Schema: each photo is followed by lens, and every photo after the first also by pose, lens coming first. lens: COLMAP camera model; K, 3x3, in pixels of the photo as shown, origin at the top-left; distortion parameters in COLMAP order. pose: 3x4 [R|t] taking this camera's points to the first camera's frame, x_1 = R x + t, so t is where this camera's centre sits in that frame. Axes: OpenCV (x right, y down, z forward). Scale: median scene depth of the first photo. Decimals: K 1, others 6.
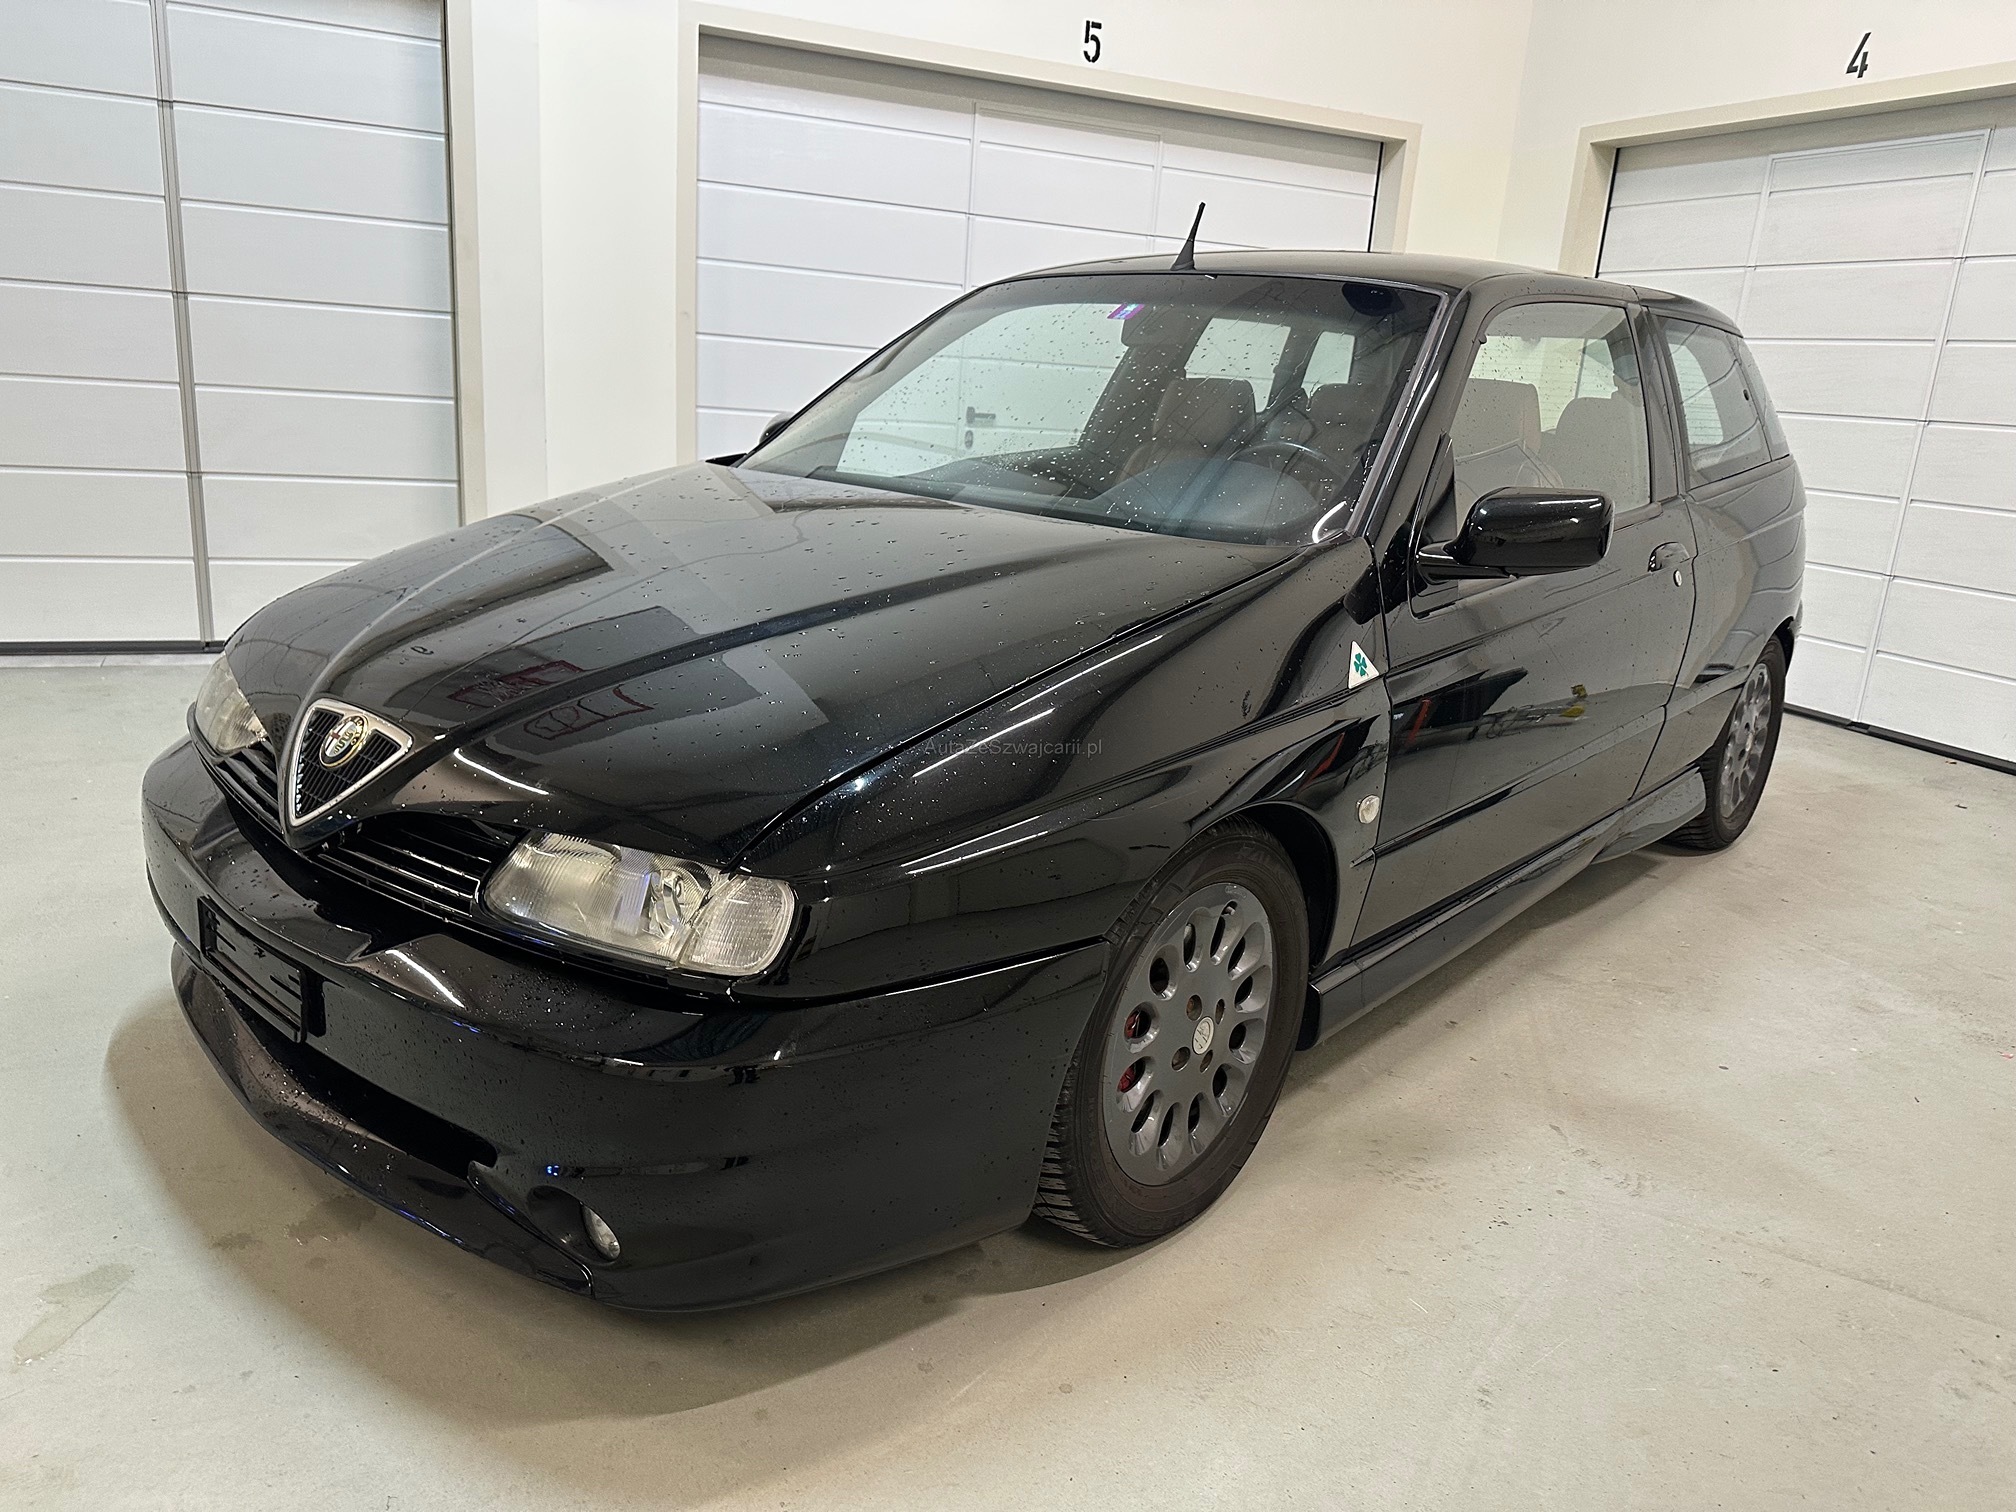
lens RADIAL K [[1452.2, 0, 1008.0], [0, 1452.2, 756.0], [0, 0, 1]] dist [-0.002421, -0.006115]
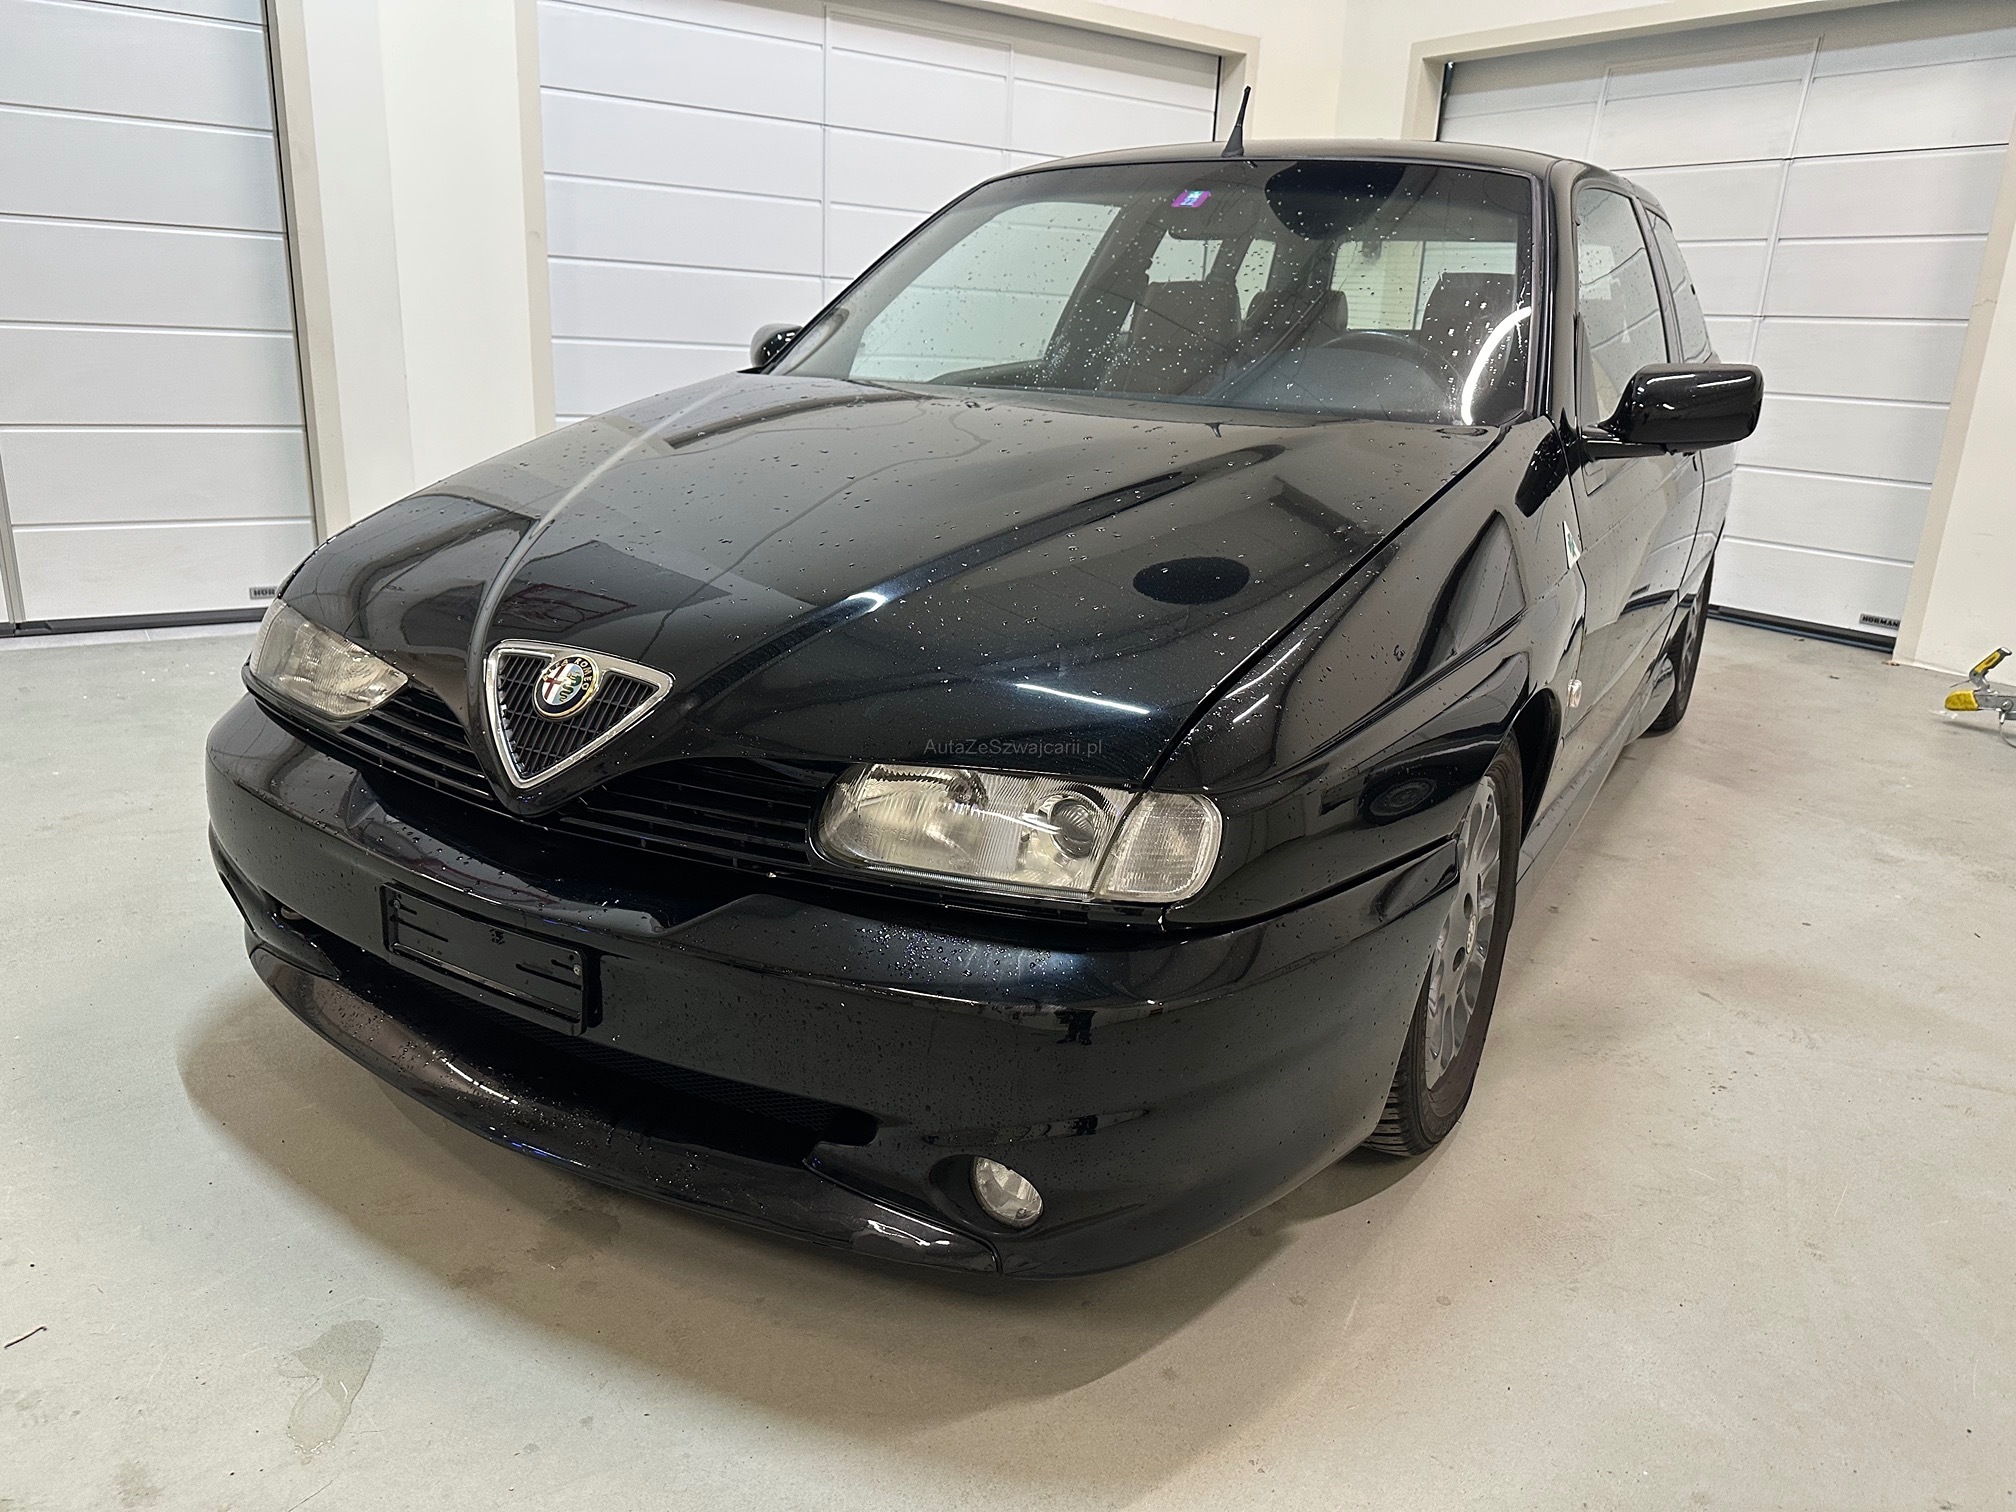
lens RADIAL K [[1445.4, 0, 1008.7], [0, 1445.4, 772.3], [0, 0, 1]] dist [0.011867, -0.025337]
pose [[0.980642, -0.077781, 0.179696, -0.292641], [0.069247, 0.996175, 0.053299, 0.010377], [-0.183154, -0.039824, 0.982277, 0.090359]]
